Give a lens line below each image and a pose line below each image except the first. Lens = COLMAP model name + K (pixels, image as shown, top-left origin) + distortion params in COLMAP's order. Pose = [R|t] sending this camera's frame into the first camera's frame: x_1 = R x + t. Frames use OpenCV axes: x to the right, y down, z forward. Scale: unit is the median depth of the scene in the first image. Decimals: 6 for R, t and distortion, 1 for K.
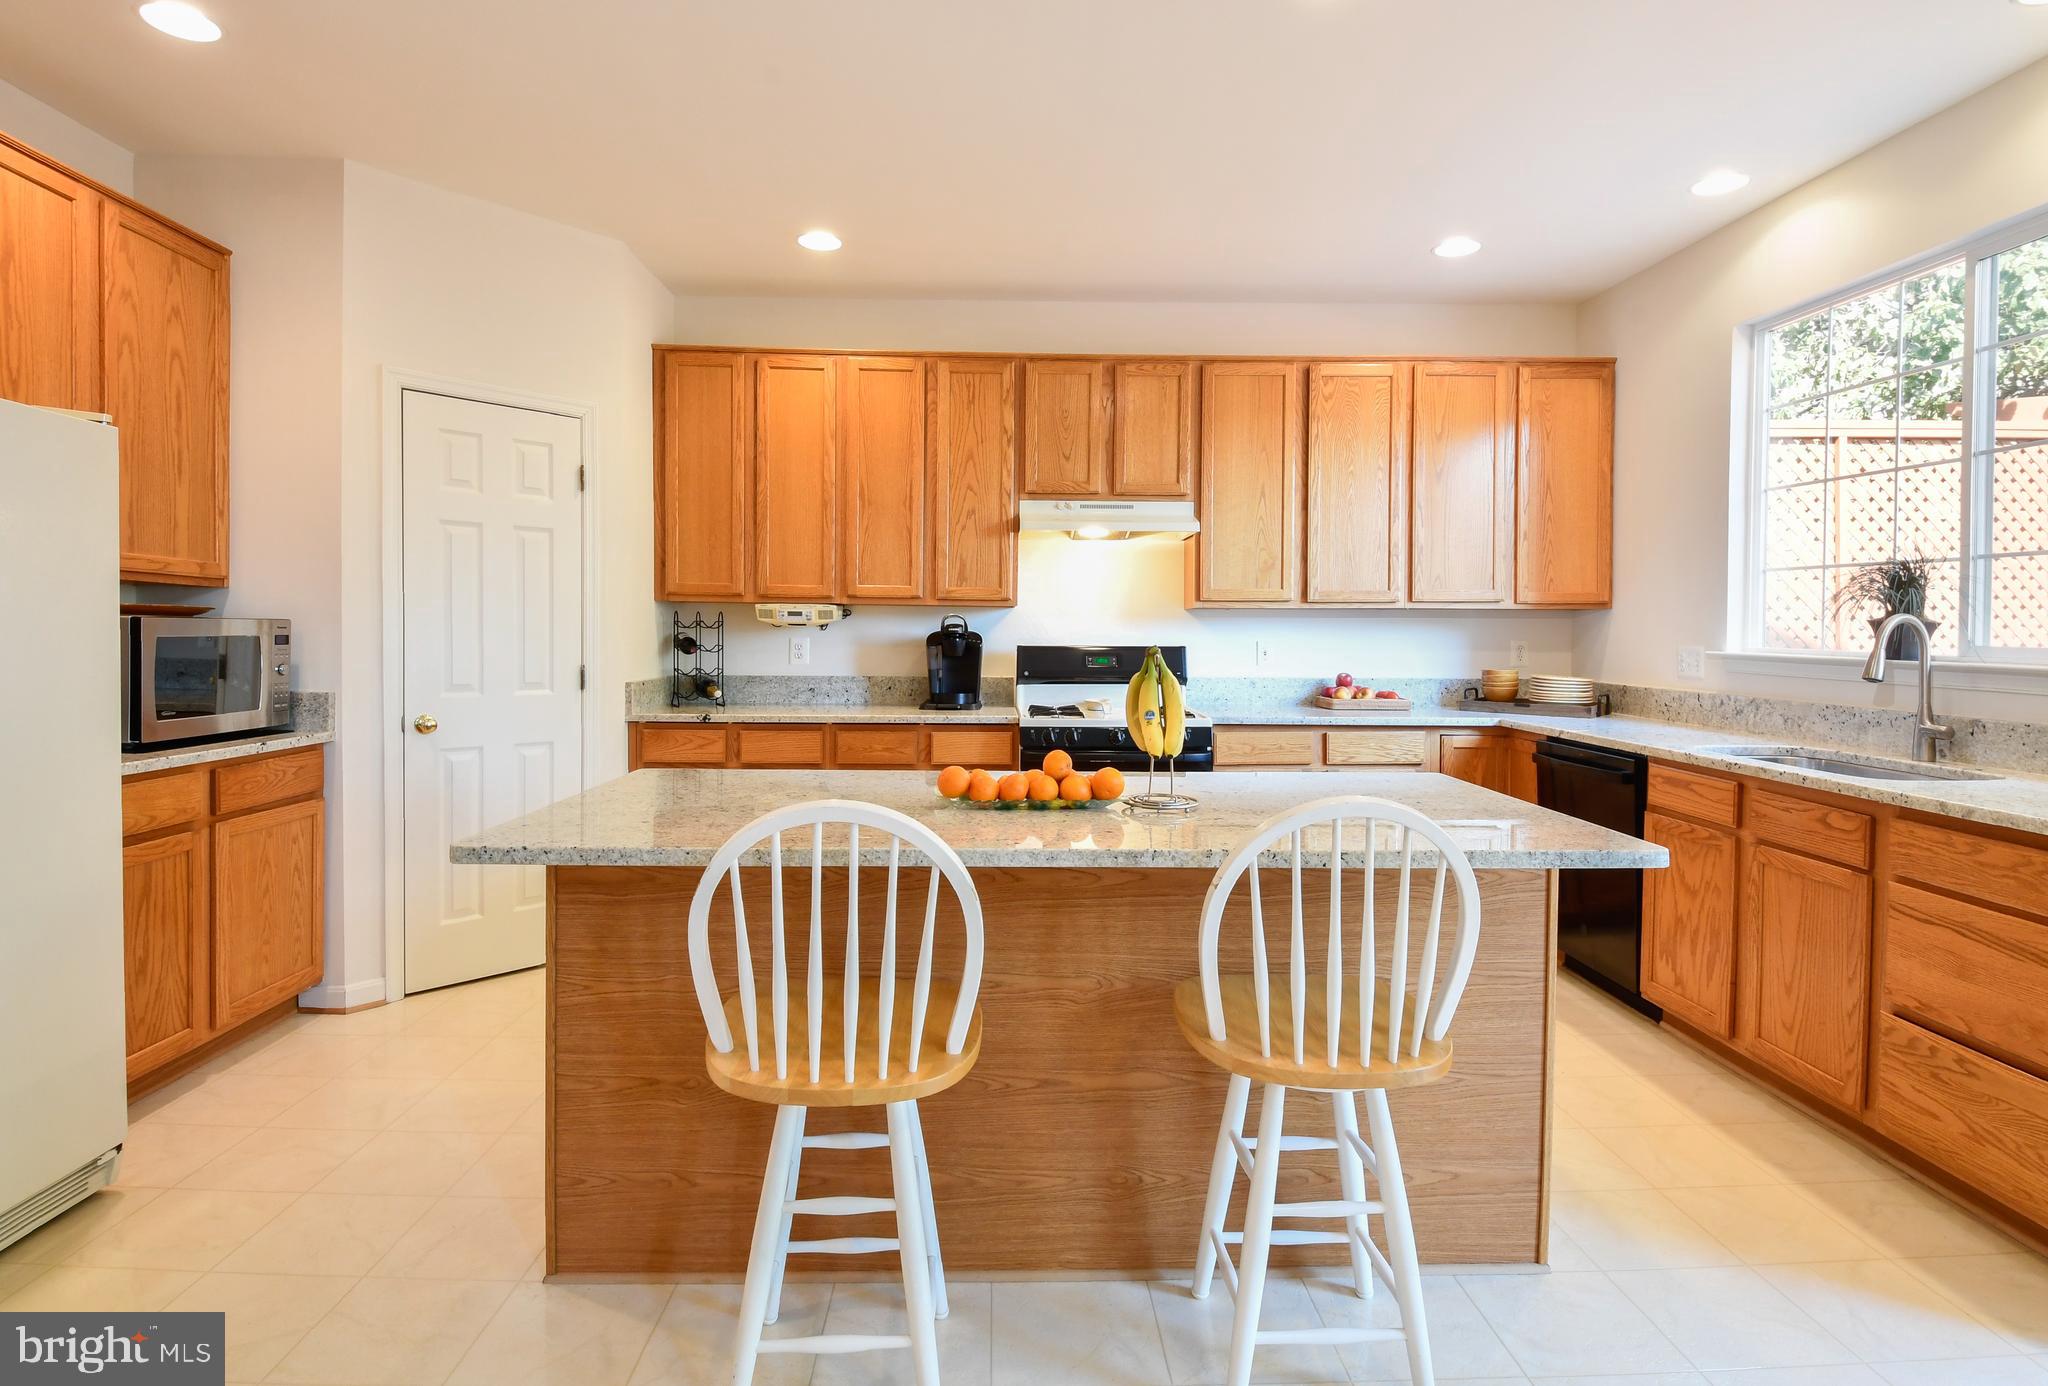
lens RADIAL K [[992.4, 0, 1014.5], [0, 992.4, 650.8], [0, 0, 1]] dist [0.015048, -0.033747]
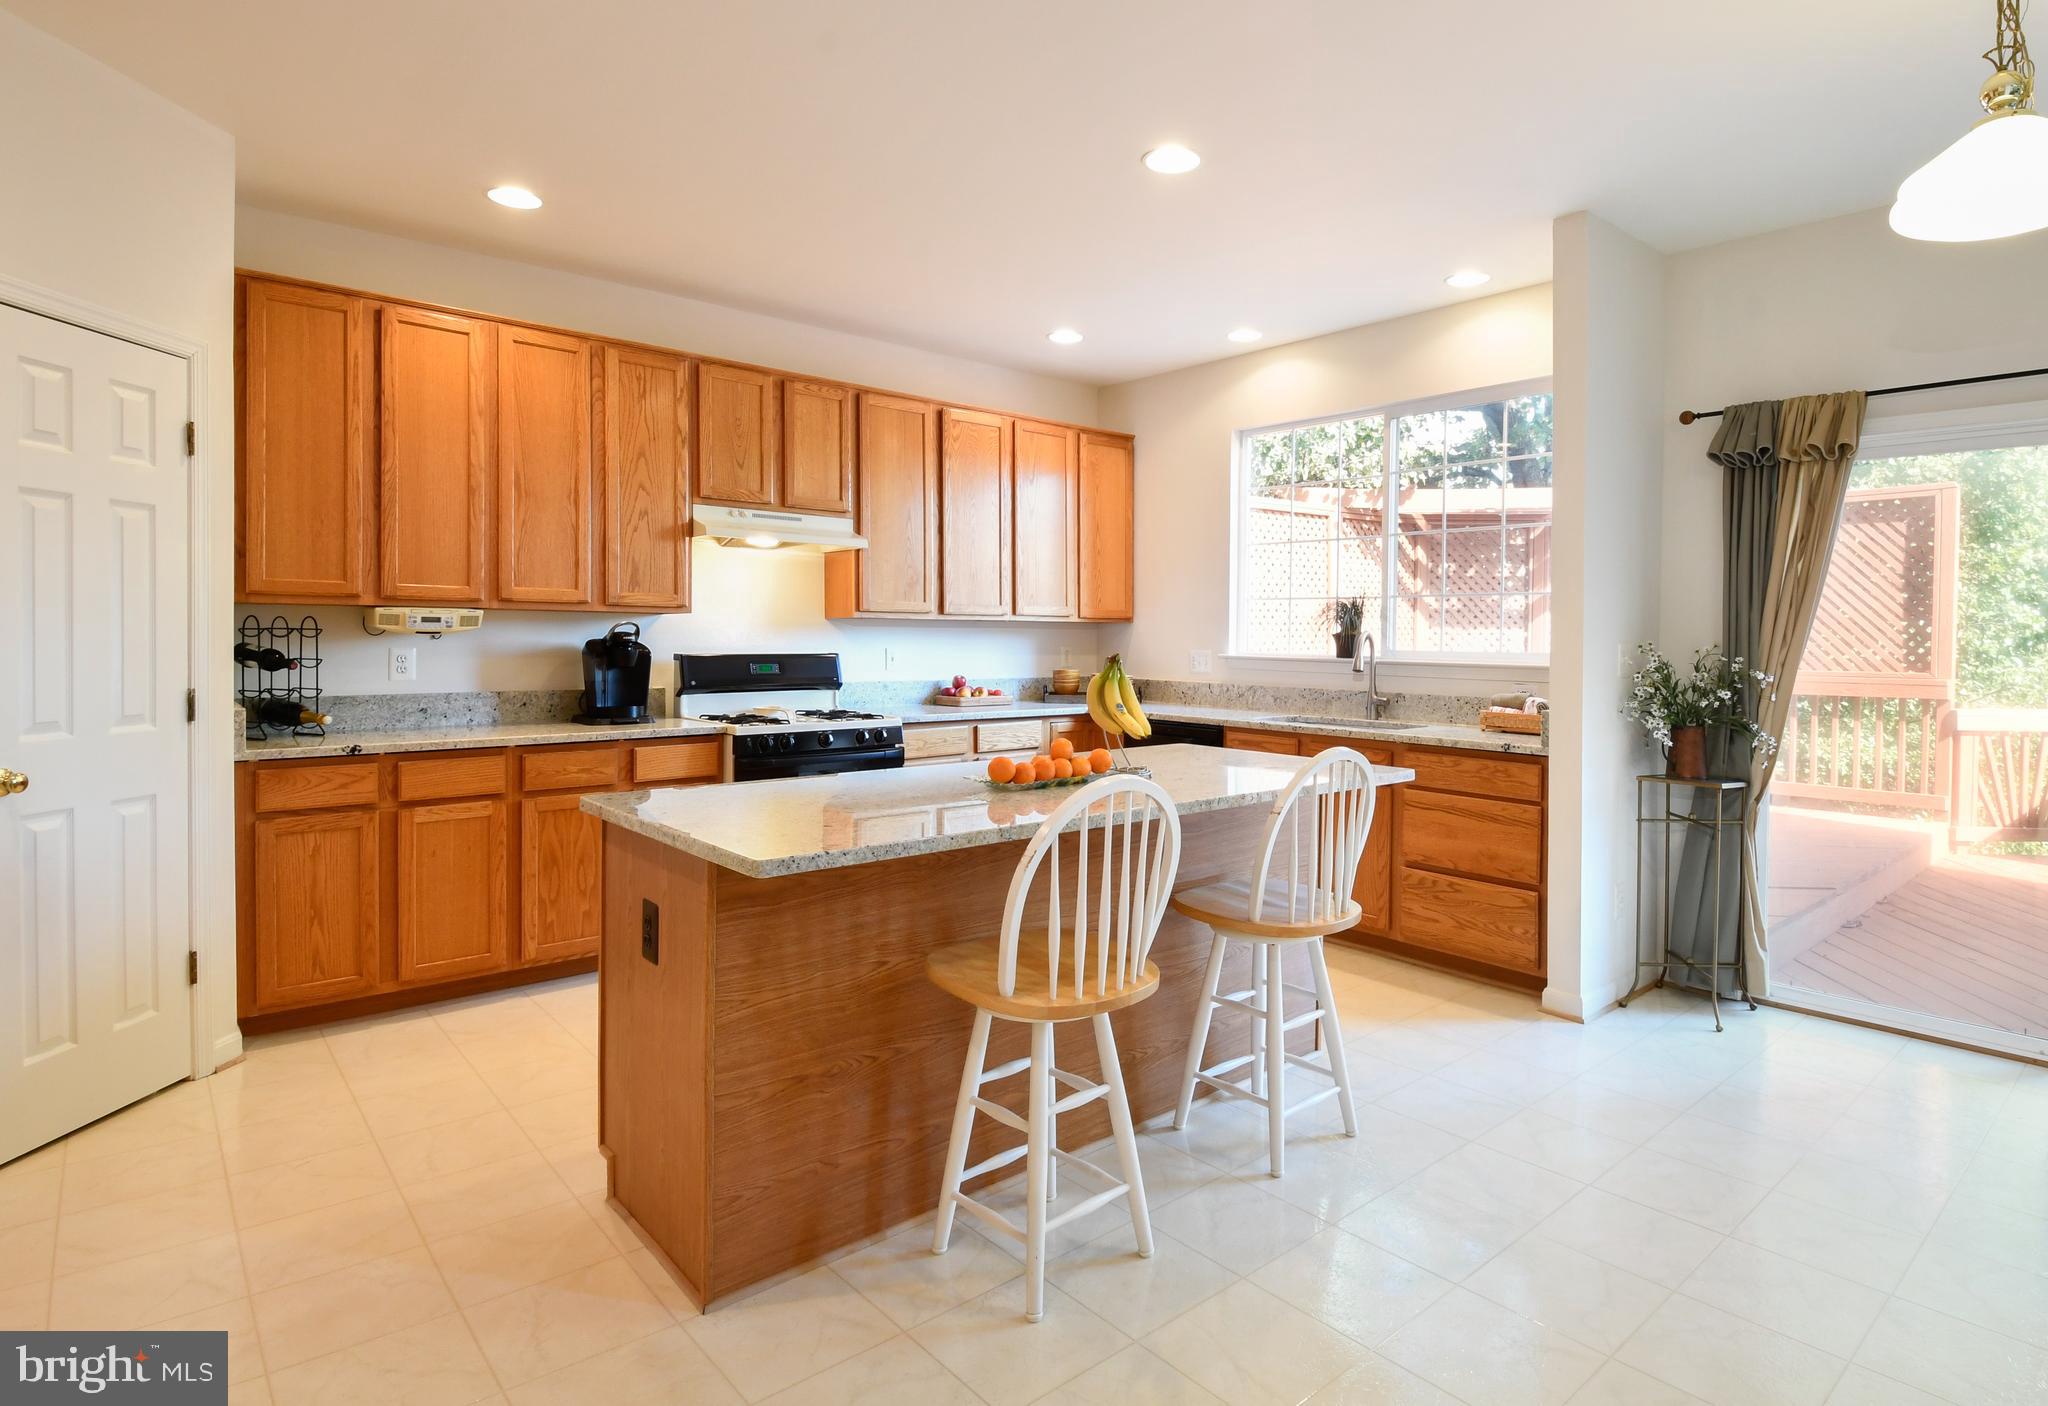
lens RADIAL K [[1071.2, 0, 1024.4], [0, 1071.2, 643.4], [0, 0, 1]] dist [0.002370, 0.000039]
pose [[0.767902, -0.003811, 0.640557, -0.422054], [0.009586, 0.999939, -0.005543, -0.007225], [-0.640496, 0.010397, 0.767891, -0.009235]]
